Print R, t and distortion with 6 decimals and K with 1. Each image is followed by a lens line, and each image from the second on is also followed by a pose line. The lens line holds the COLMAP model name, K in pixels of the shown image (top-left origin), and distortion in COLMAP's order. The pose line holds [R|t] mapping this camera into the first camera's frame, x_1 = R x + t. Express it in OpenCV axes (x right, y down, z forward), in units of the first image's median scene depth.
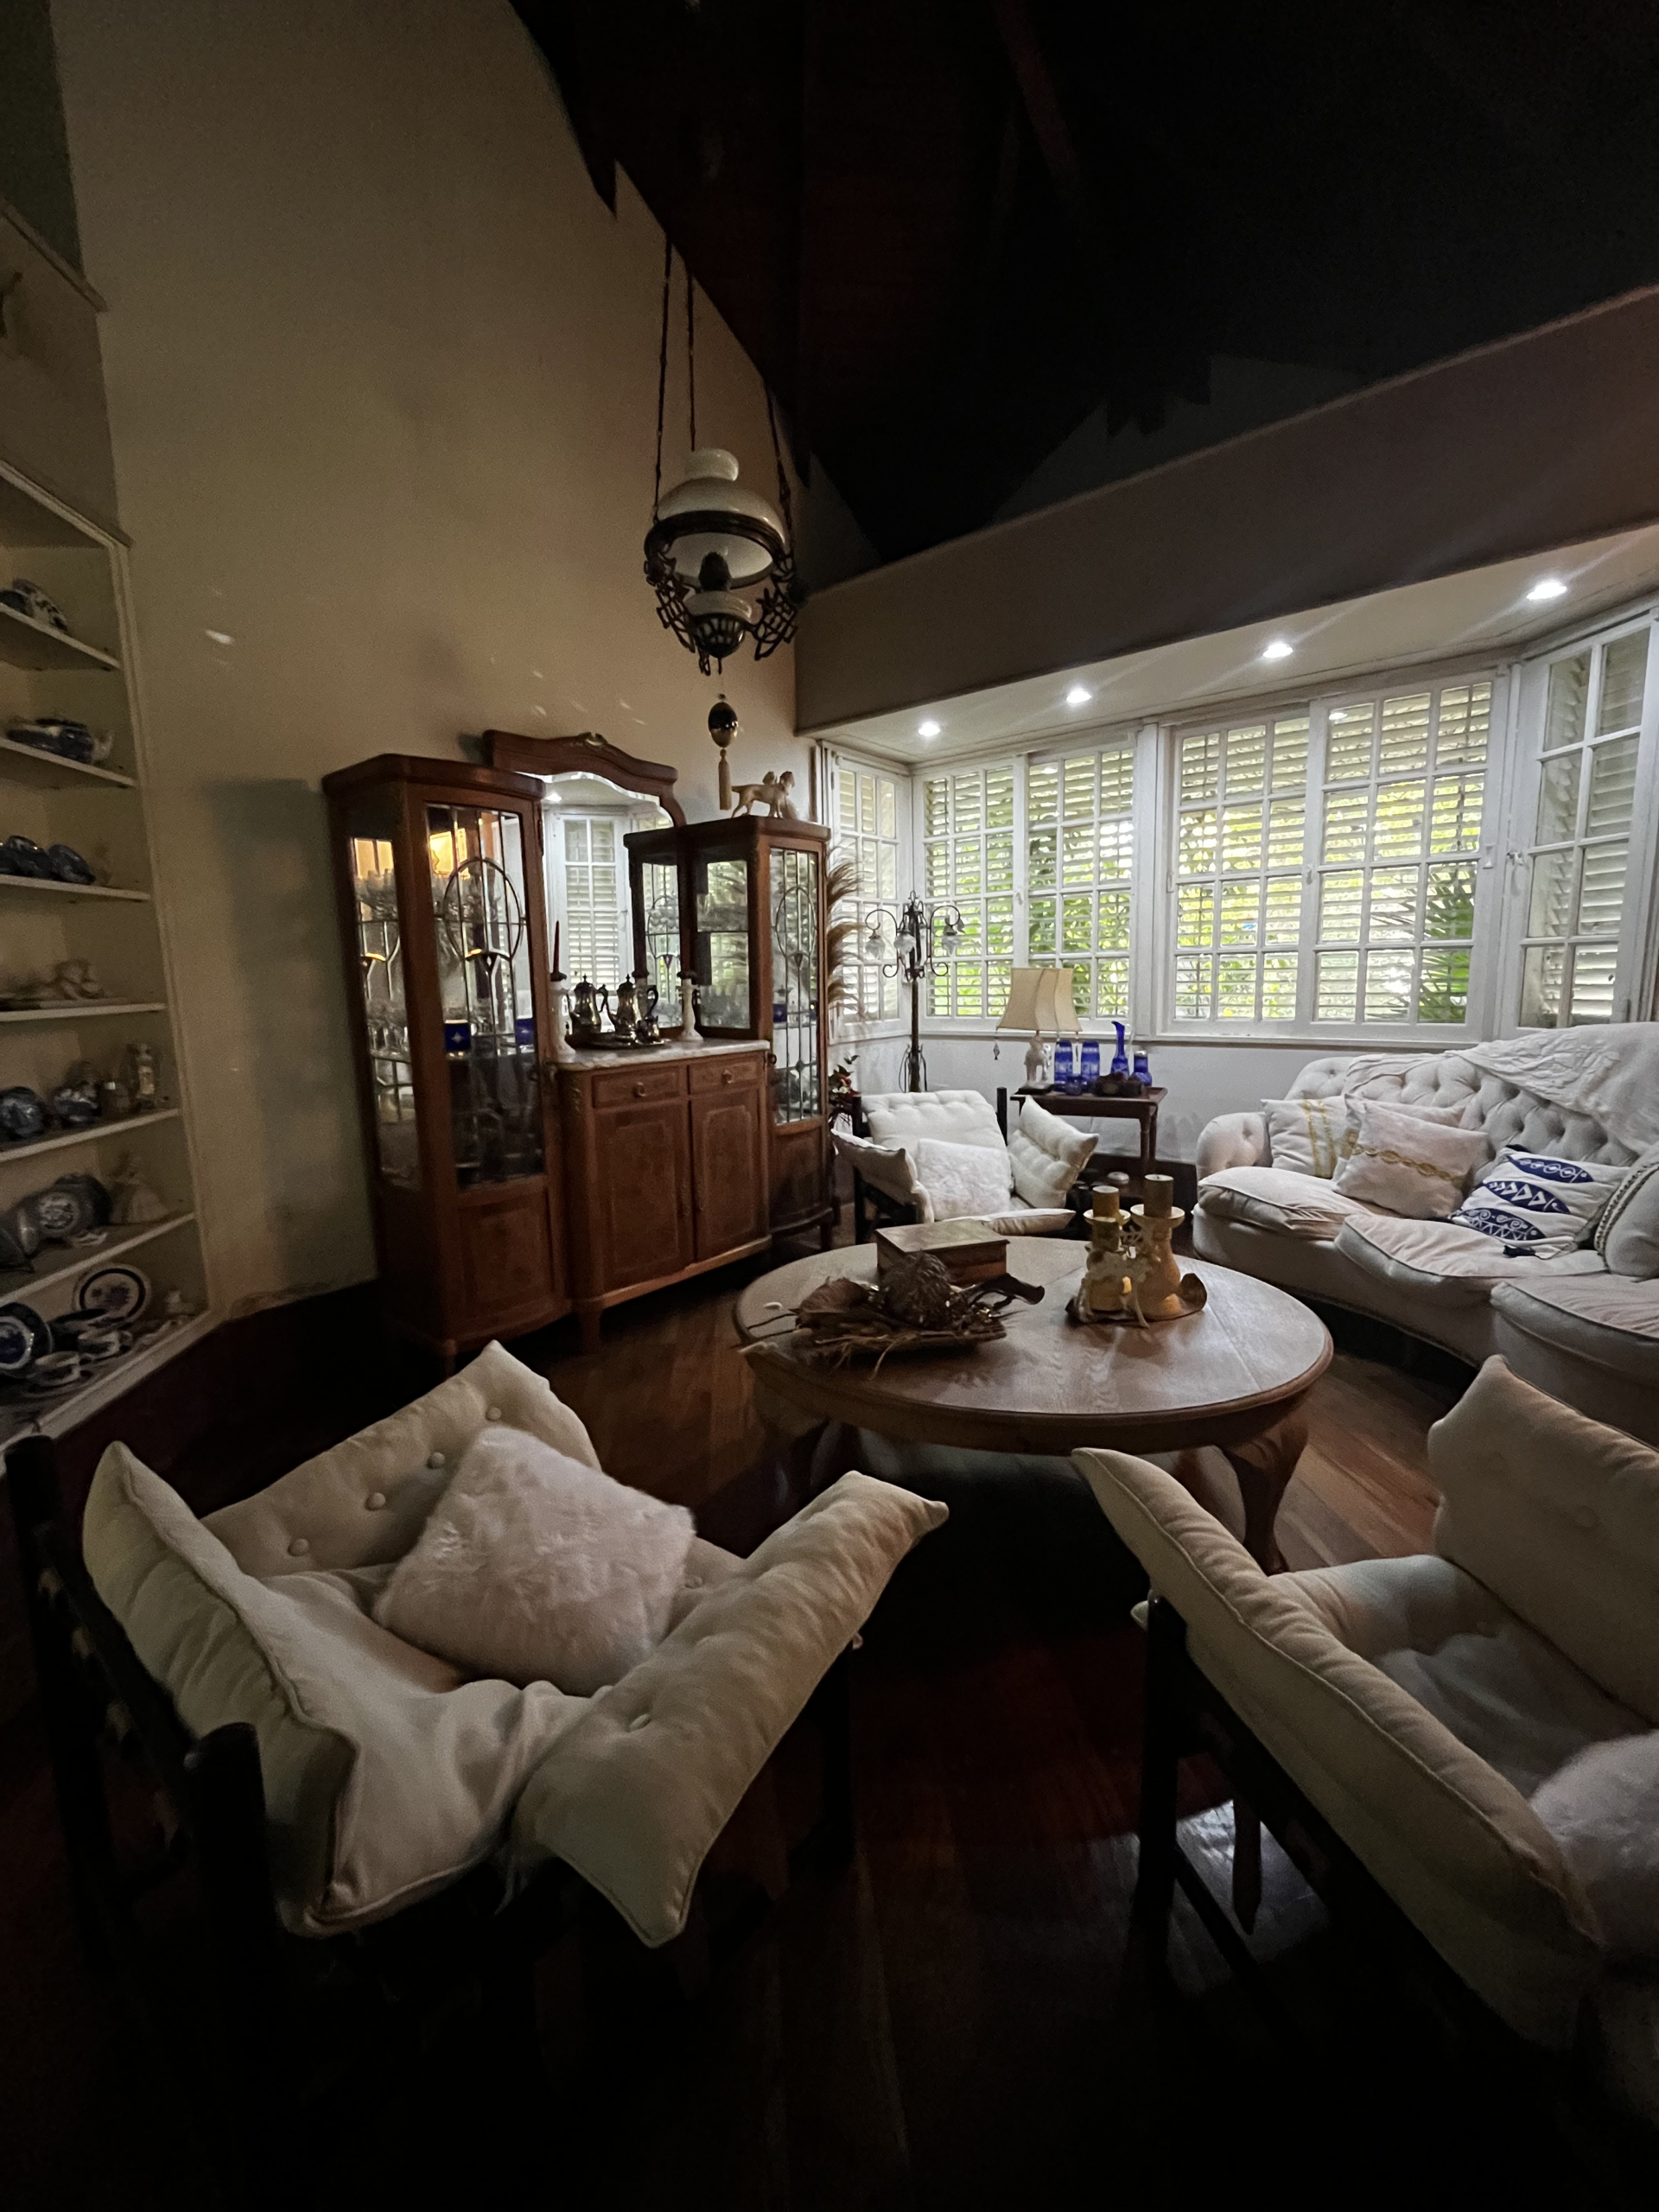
lens RADIAL K [[895.8, 0, 824.9], [0, 895.8, 1103.3], [0, 0, 1]] dist [-0.000862, -0.000657]
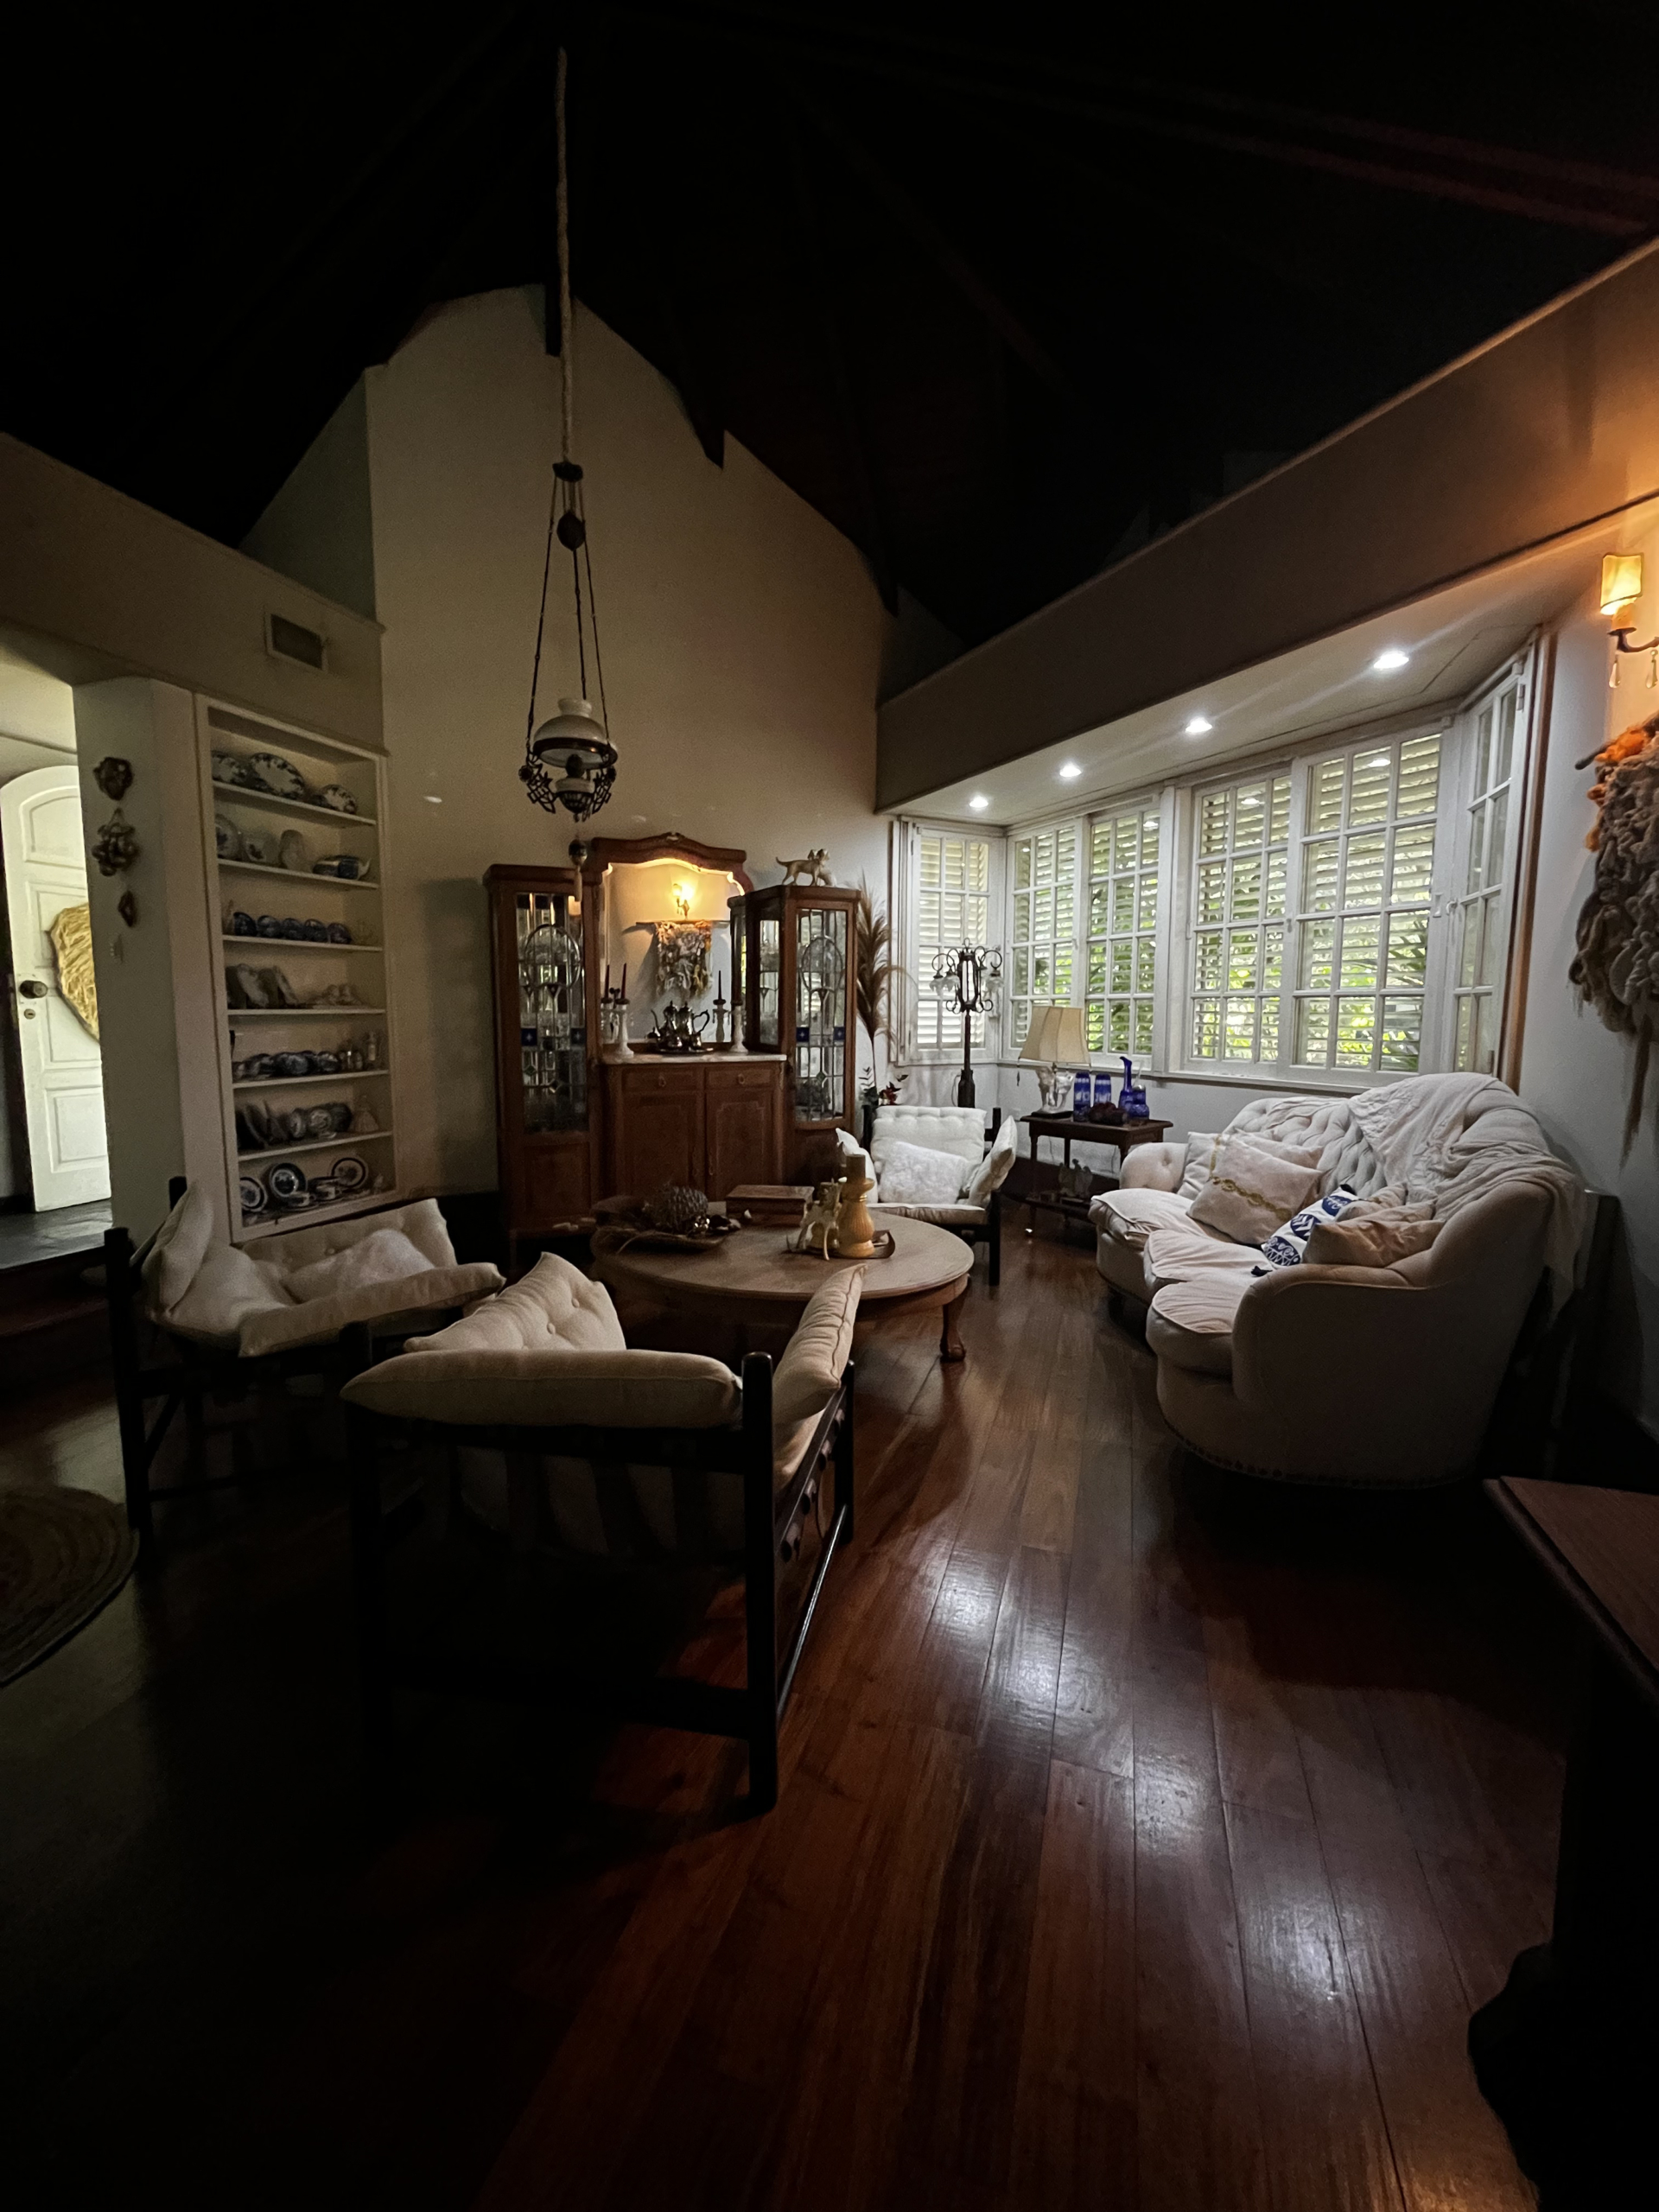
lens RADIAL K [[895.8, 0, 824.9], [0, 895.8, 1103.3], [0, 0, 1]] dist [-0.000862, -0.000657]
pose [[0.910602, 0.071364, -0.407076, 0.531679], [-0.086235, 0.996107, -0.018275, 0.019609], [0.404188, 0.051746, 0.913211, -0.168226]]
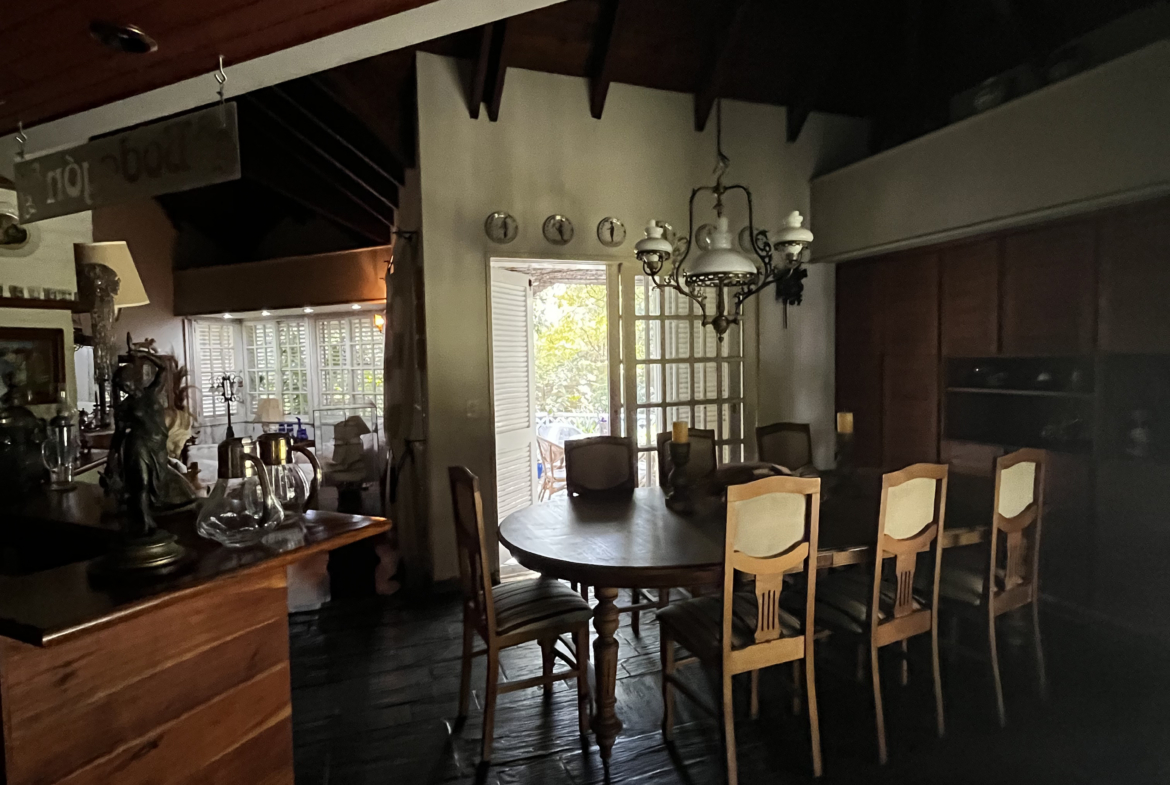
lens RADIAL K [[631.7, 0, 581.8], [0, 631.7, 391.4], [0, 0, 1]] dist [-0.000888, -0.000981]
pose [[0.967811, -0.010480, 0.251460, 0.842733], [0.034339, 0.995288, -0.090681, 0.049681], [-0.249325, 0.096397, 0.963610, -1.427202]]
